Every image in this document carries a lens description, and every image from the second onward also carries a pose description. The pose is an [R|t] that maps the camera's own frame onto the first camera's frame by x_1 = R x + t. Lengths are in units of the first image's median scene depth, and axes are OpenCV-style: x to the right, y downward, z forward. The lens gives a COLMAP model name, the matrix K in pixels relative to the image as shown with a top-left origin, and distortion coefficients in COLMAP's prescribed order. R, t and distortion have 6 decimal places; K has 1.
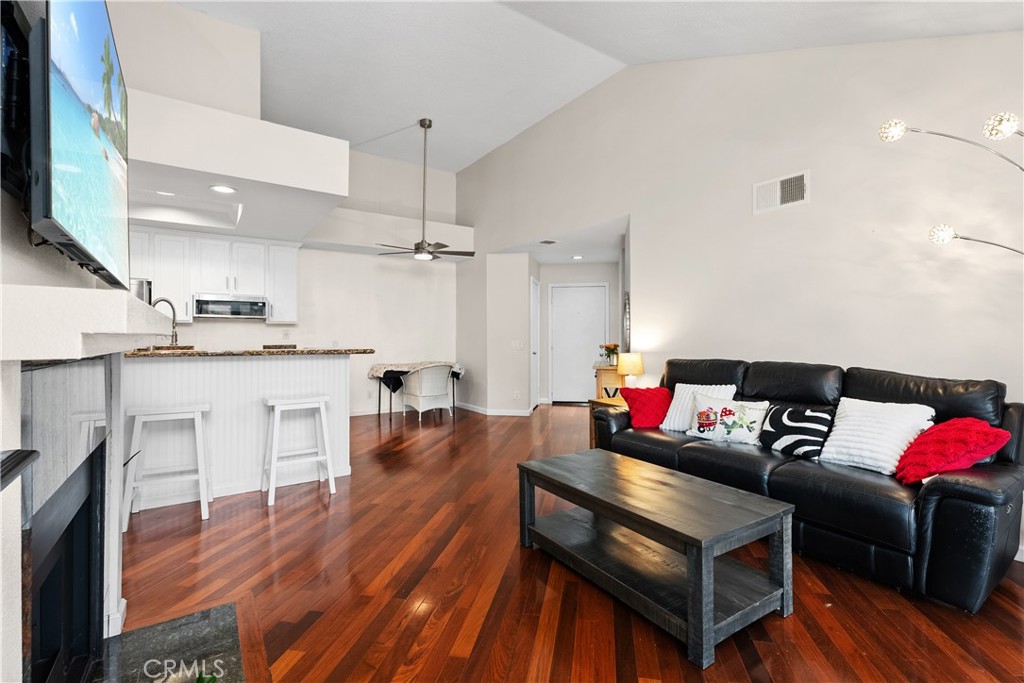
lens RADIAL K [[457.8, 0, 515.3], [0, 457.8, 337.3], [0, 0, 1]] dist [0.001982, 0.000491]
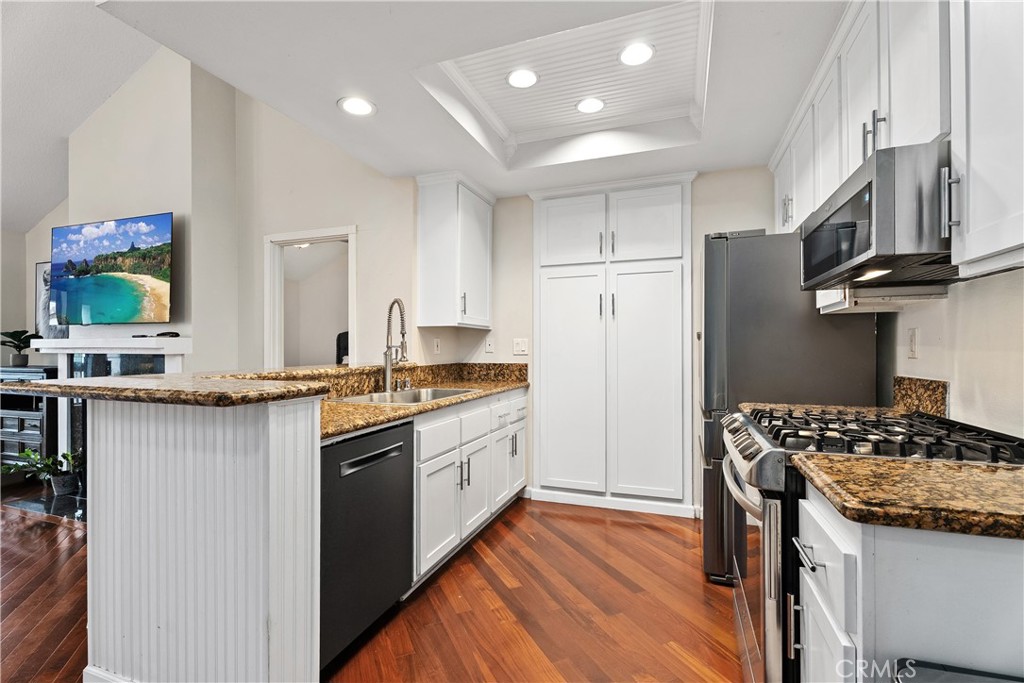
lens RADIAL K [[461.3, 0, 509.7], [0, 461.3, 347.7], [0, 0, 1]] dist [-0.000909, 0.000210]
pose [[-0.813861, -0.004107, -0.581045, -0.300798], [-0.003813, 0.999991, -0.001727, -0.001861], [0.581047, 0.000810, -0.813870, 1.066361]]
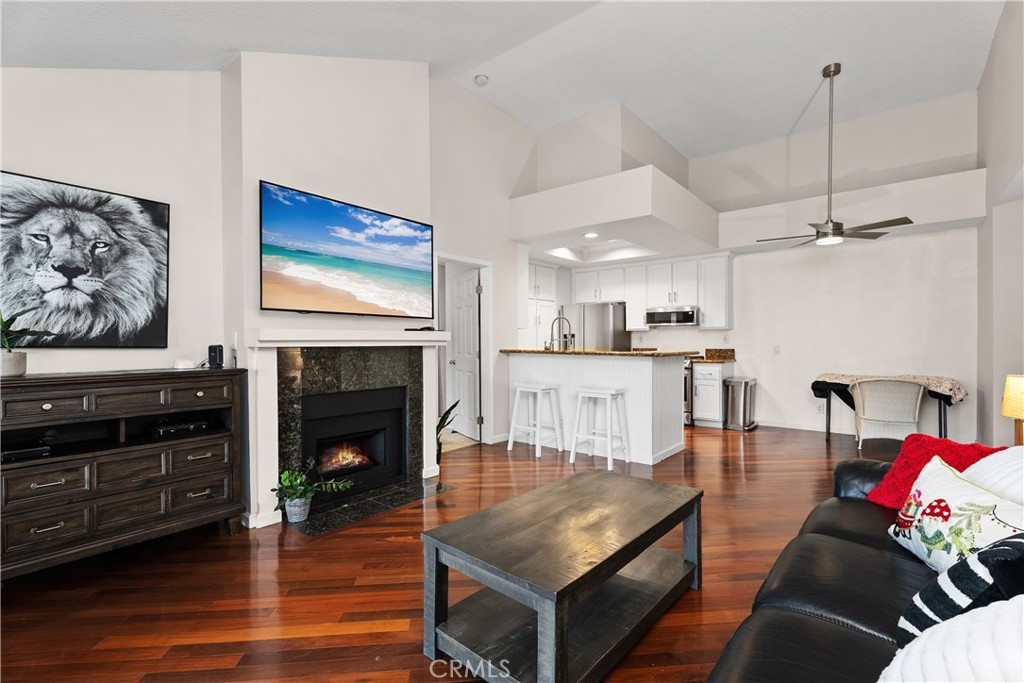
lens RADIAL K [[453.7, 0, 514.4], [0, 453.7, 342.2], [0, 0, 1]] dist [0.000619, -0.000027]
pose [[0.278491, 0.000523, -0.960439, 0.407773], [-0.000509, 1.000000, 0.000397, 0.001350], [0.960439, 0.000378, 0.278491, 0.257927]]
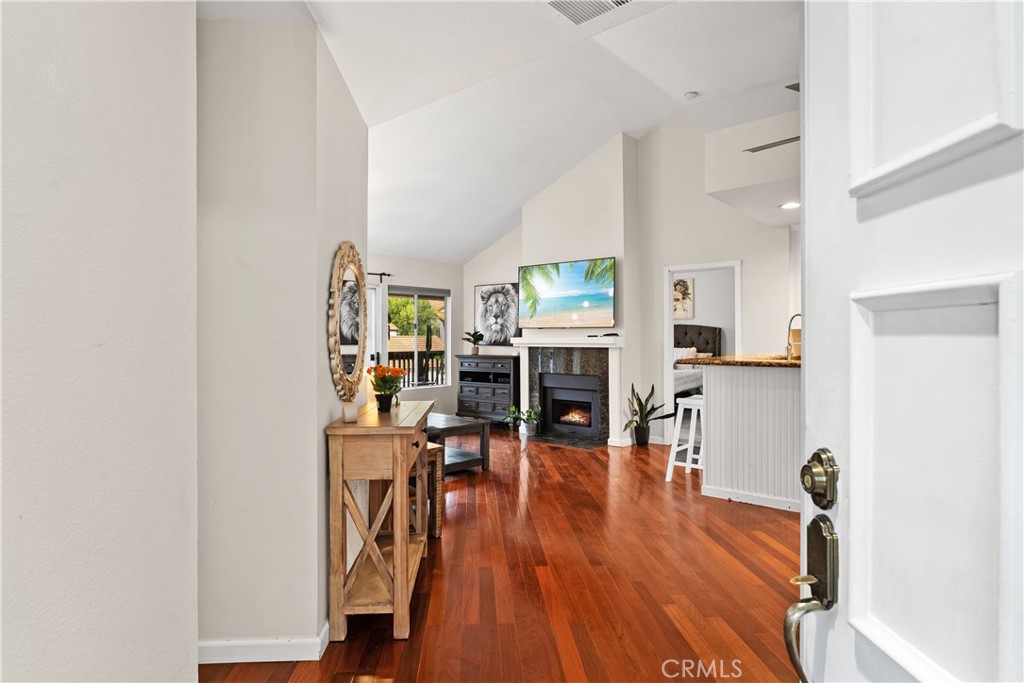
lens RADIAL K [[554.4, 0, 512.0], [0, 554.4, 341.5], [0, 0, 1]] dist [-0.028380, 0.000151]
pose [[-0.965385, -0.003394, -0.260808, 0.201279], [-0.004357, 0.999986, 0.003113, -0.007902], [0.260794, 0.004142, -0.965386, 1.356462]]
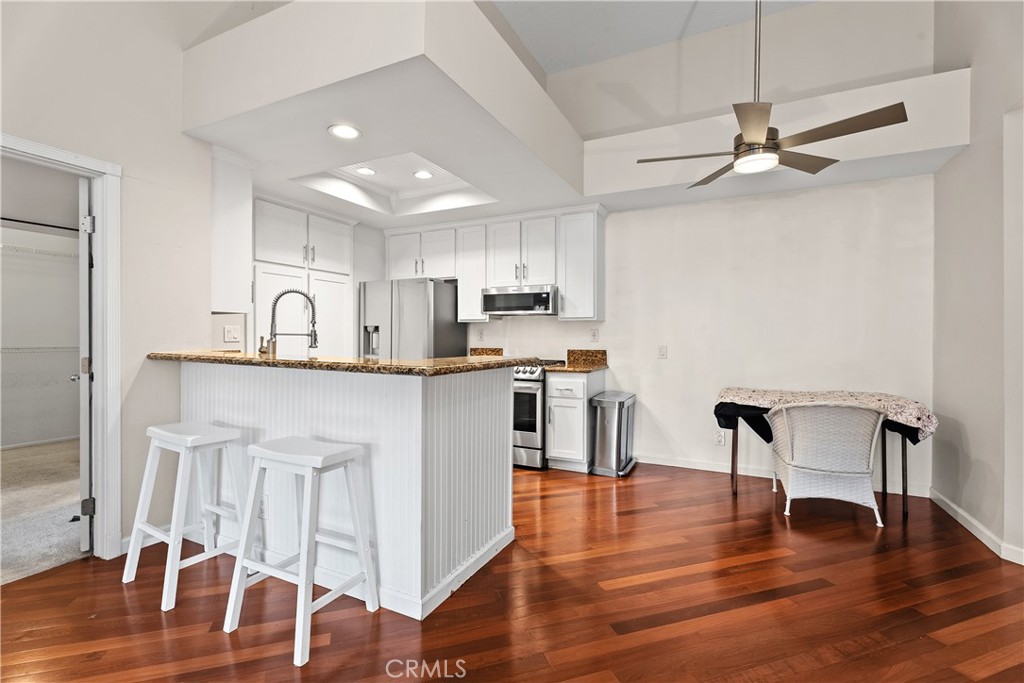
lens RADIAL K [[457.8, 0, 515.3], [0, 457.8, 337.3], [0, 0, 1]] dist [0.001982, 0.000491]
pose [[0.495666, 0.000790, -0.868513, 0.073056], [-0.006796, 0.999972, -0.002970, -0.000336], [0.868486, 0.007375, 0.495658, 0.579938]]
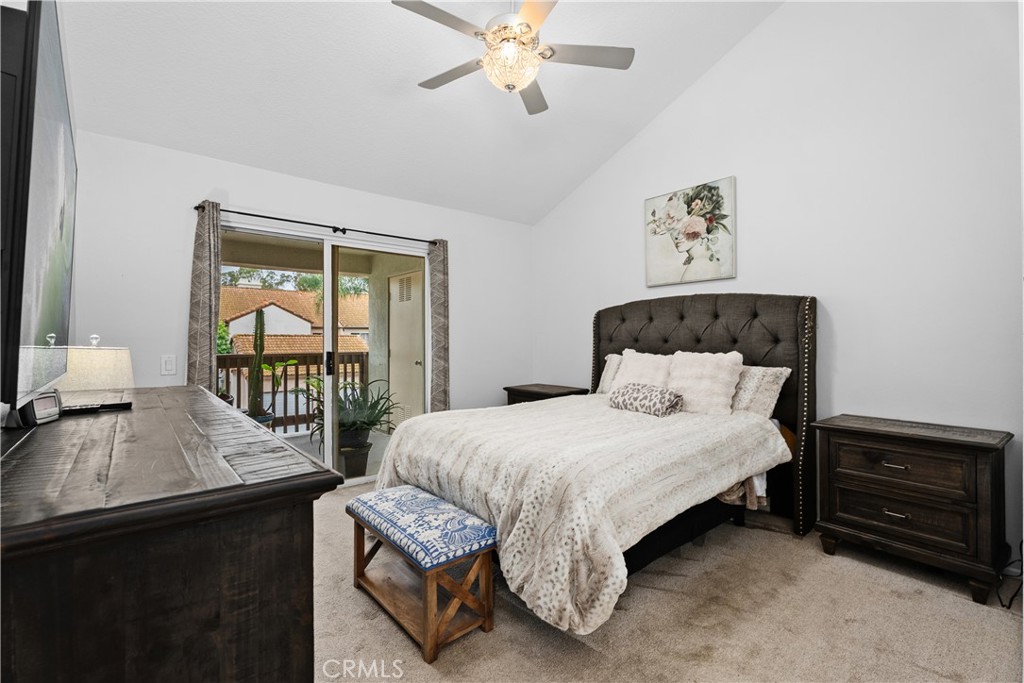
lens RADIAL K [[457.8, 0, 515.3], [0, 457.8, 337.3], [0, 0, 1]] dist [0.001982, 0.000491]
pose [[-0.994814, -0.001790, -0.101693, -0.485302], [-0.001390, 0.999991, -0.004003, -0.000391], [0.101699, -0.003840, -0.994808, 0.346090]]
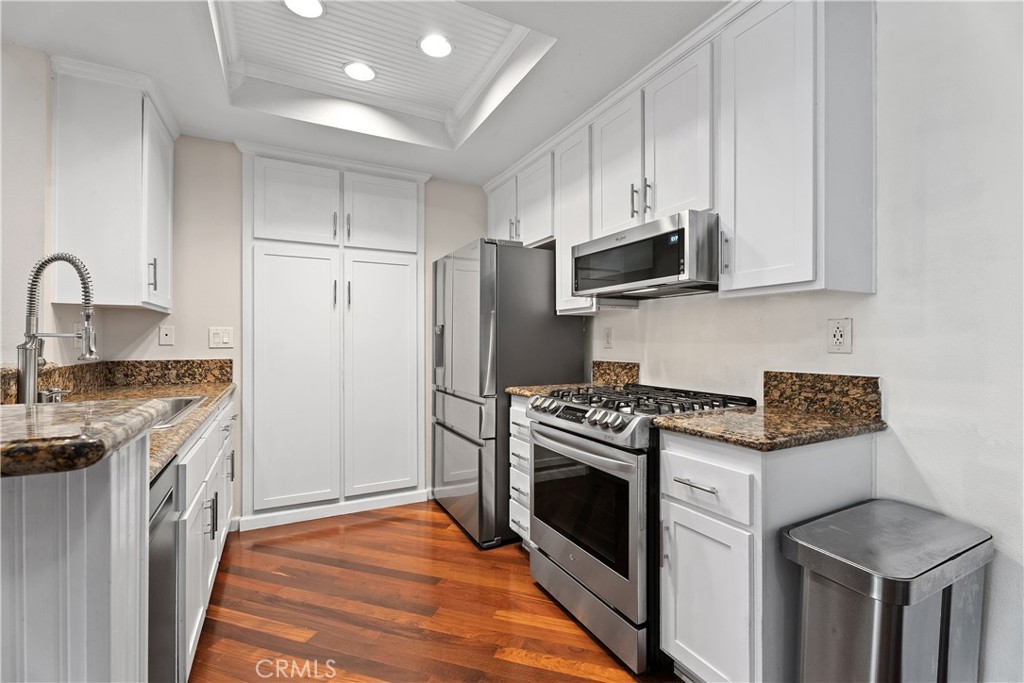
lens RADIAL K [[453.7, 0, 514.4], [0, 453.7, 342.2], [0, 0, 1]] dist [0.000619, -0.000027]
pose [[-0.115222, -0.003771, -0.993333, -0.240092], [-0.006831, 0.999972, -0.003004, -0.000187], [0.993316, 0.006440, -0.115244, 0.920361]]
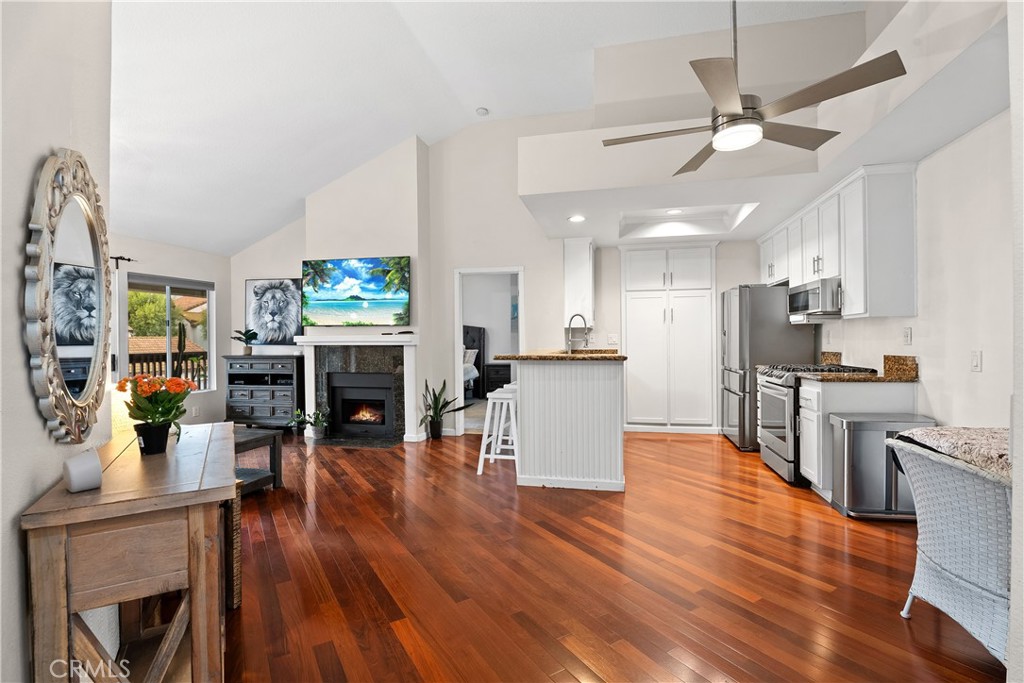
lens RADIAL K [[465.2, 0, 512.0], [0, 465.2, 341.5], [0, 0, 1]] dist [-0.013723, -0.000595]
pose [[-0.730382, 0.003770, -0.683028, 0.209848], [0.002079, 0.999992, 0.003297, -0.003108], [0.683035, 0.000989, -0.730385, 1.172907]]
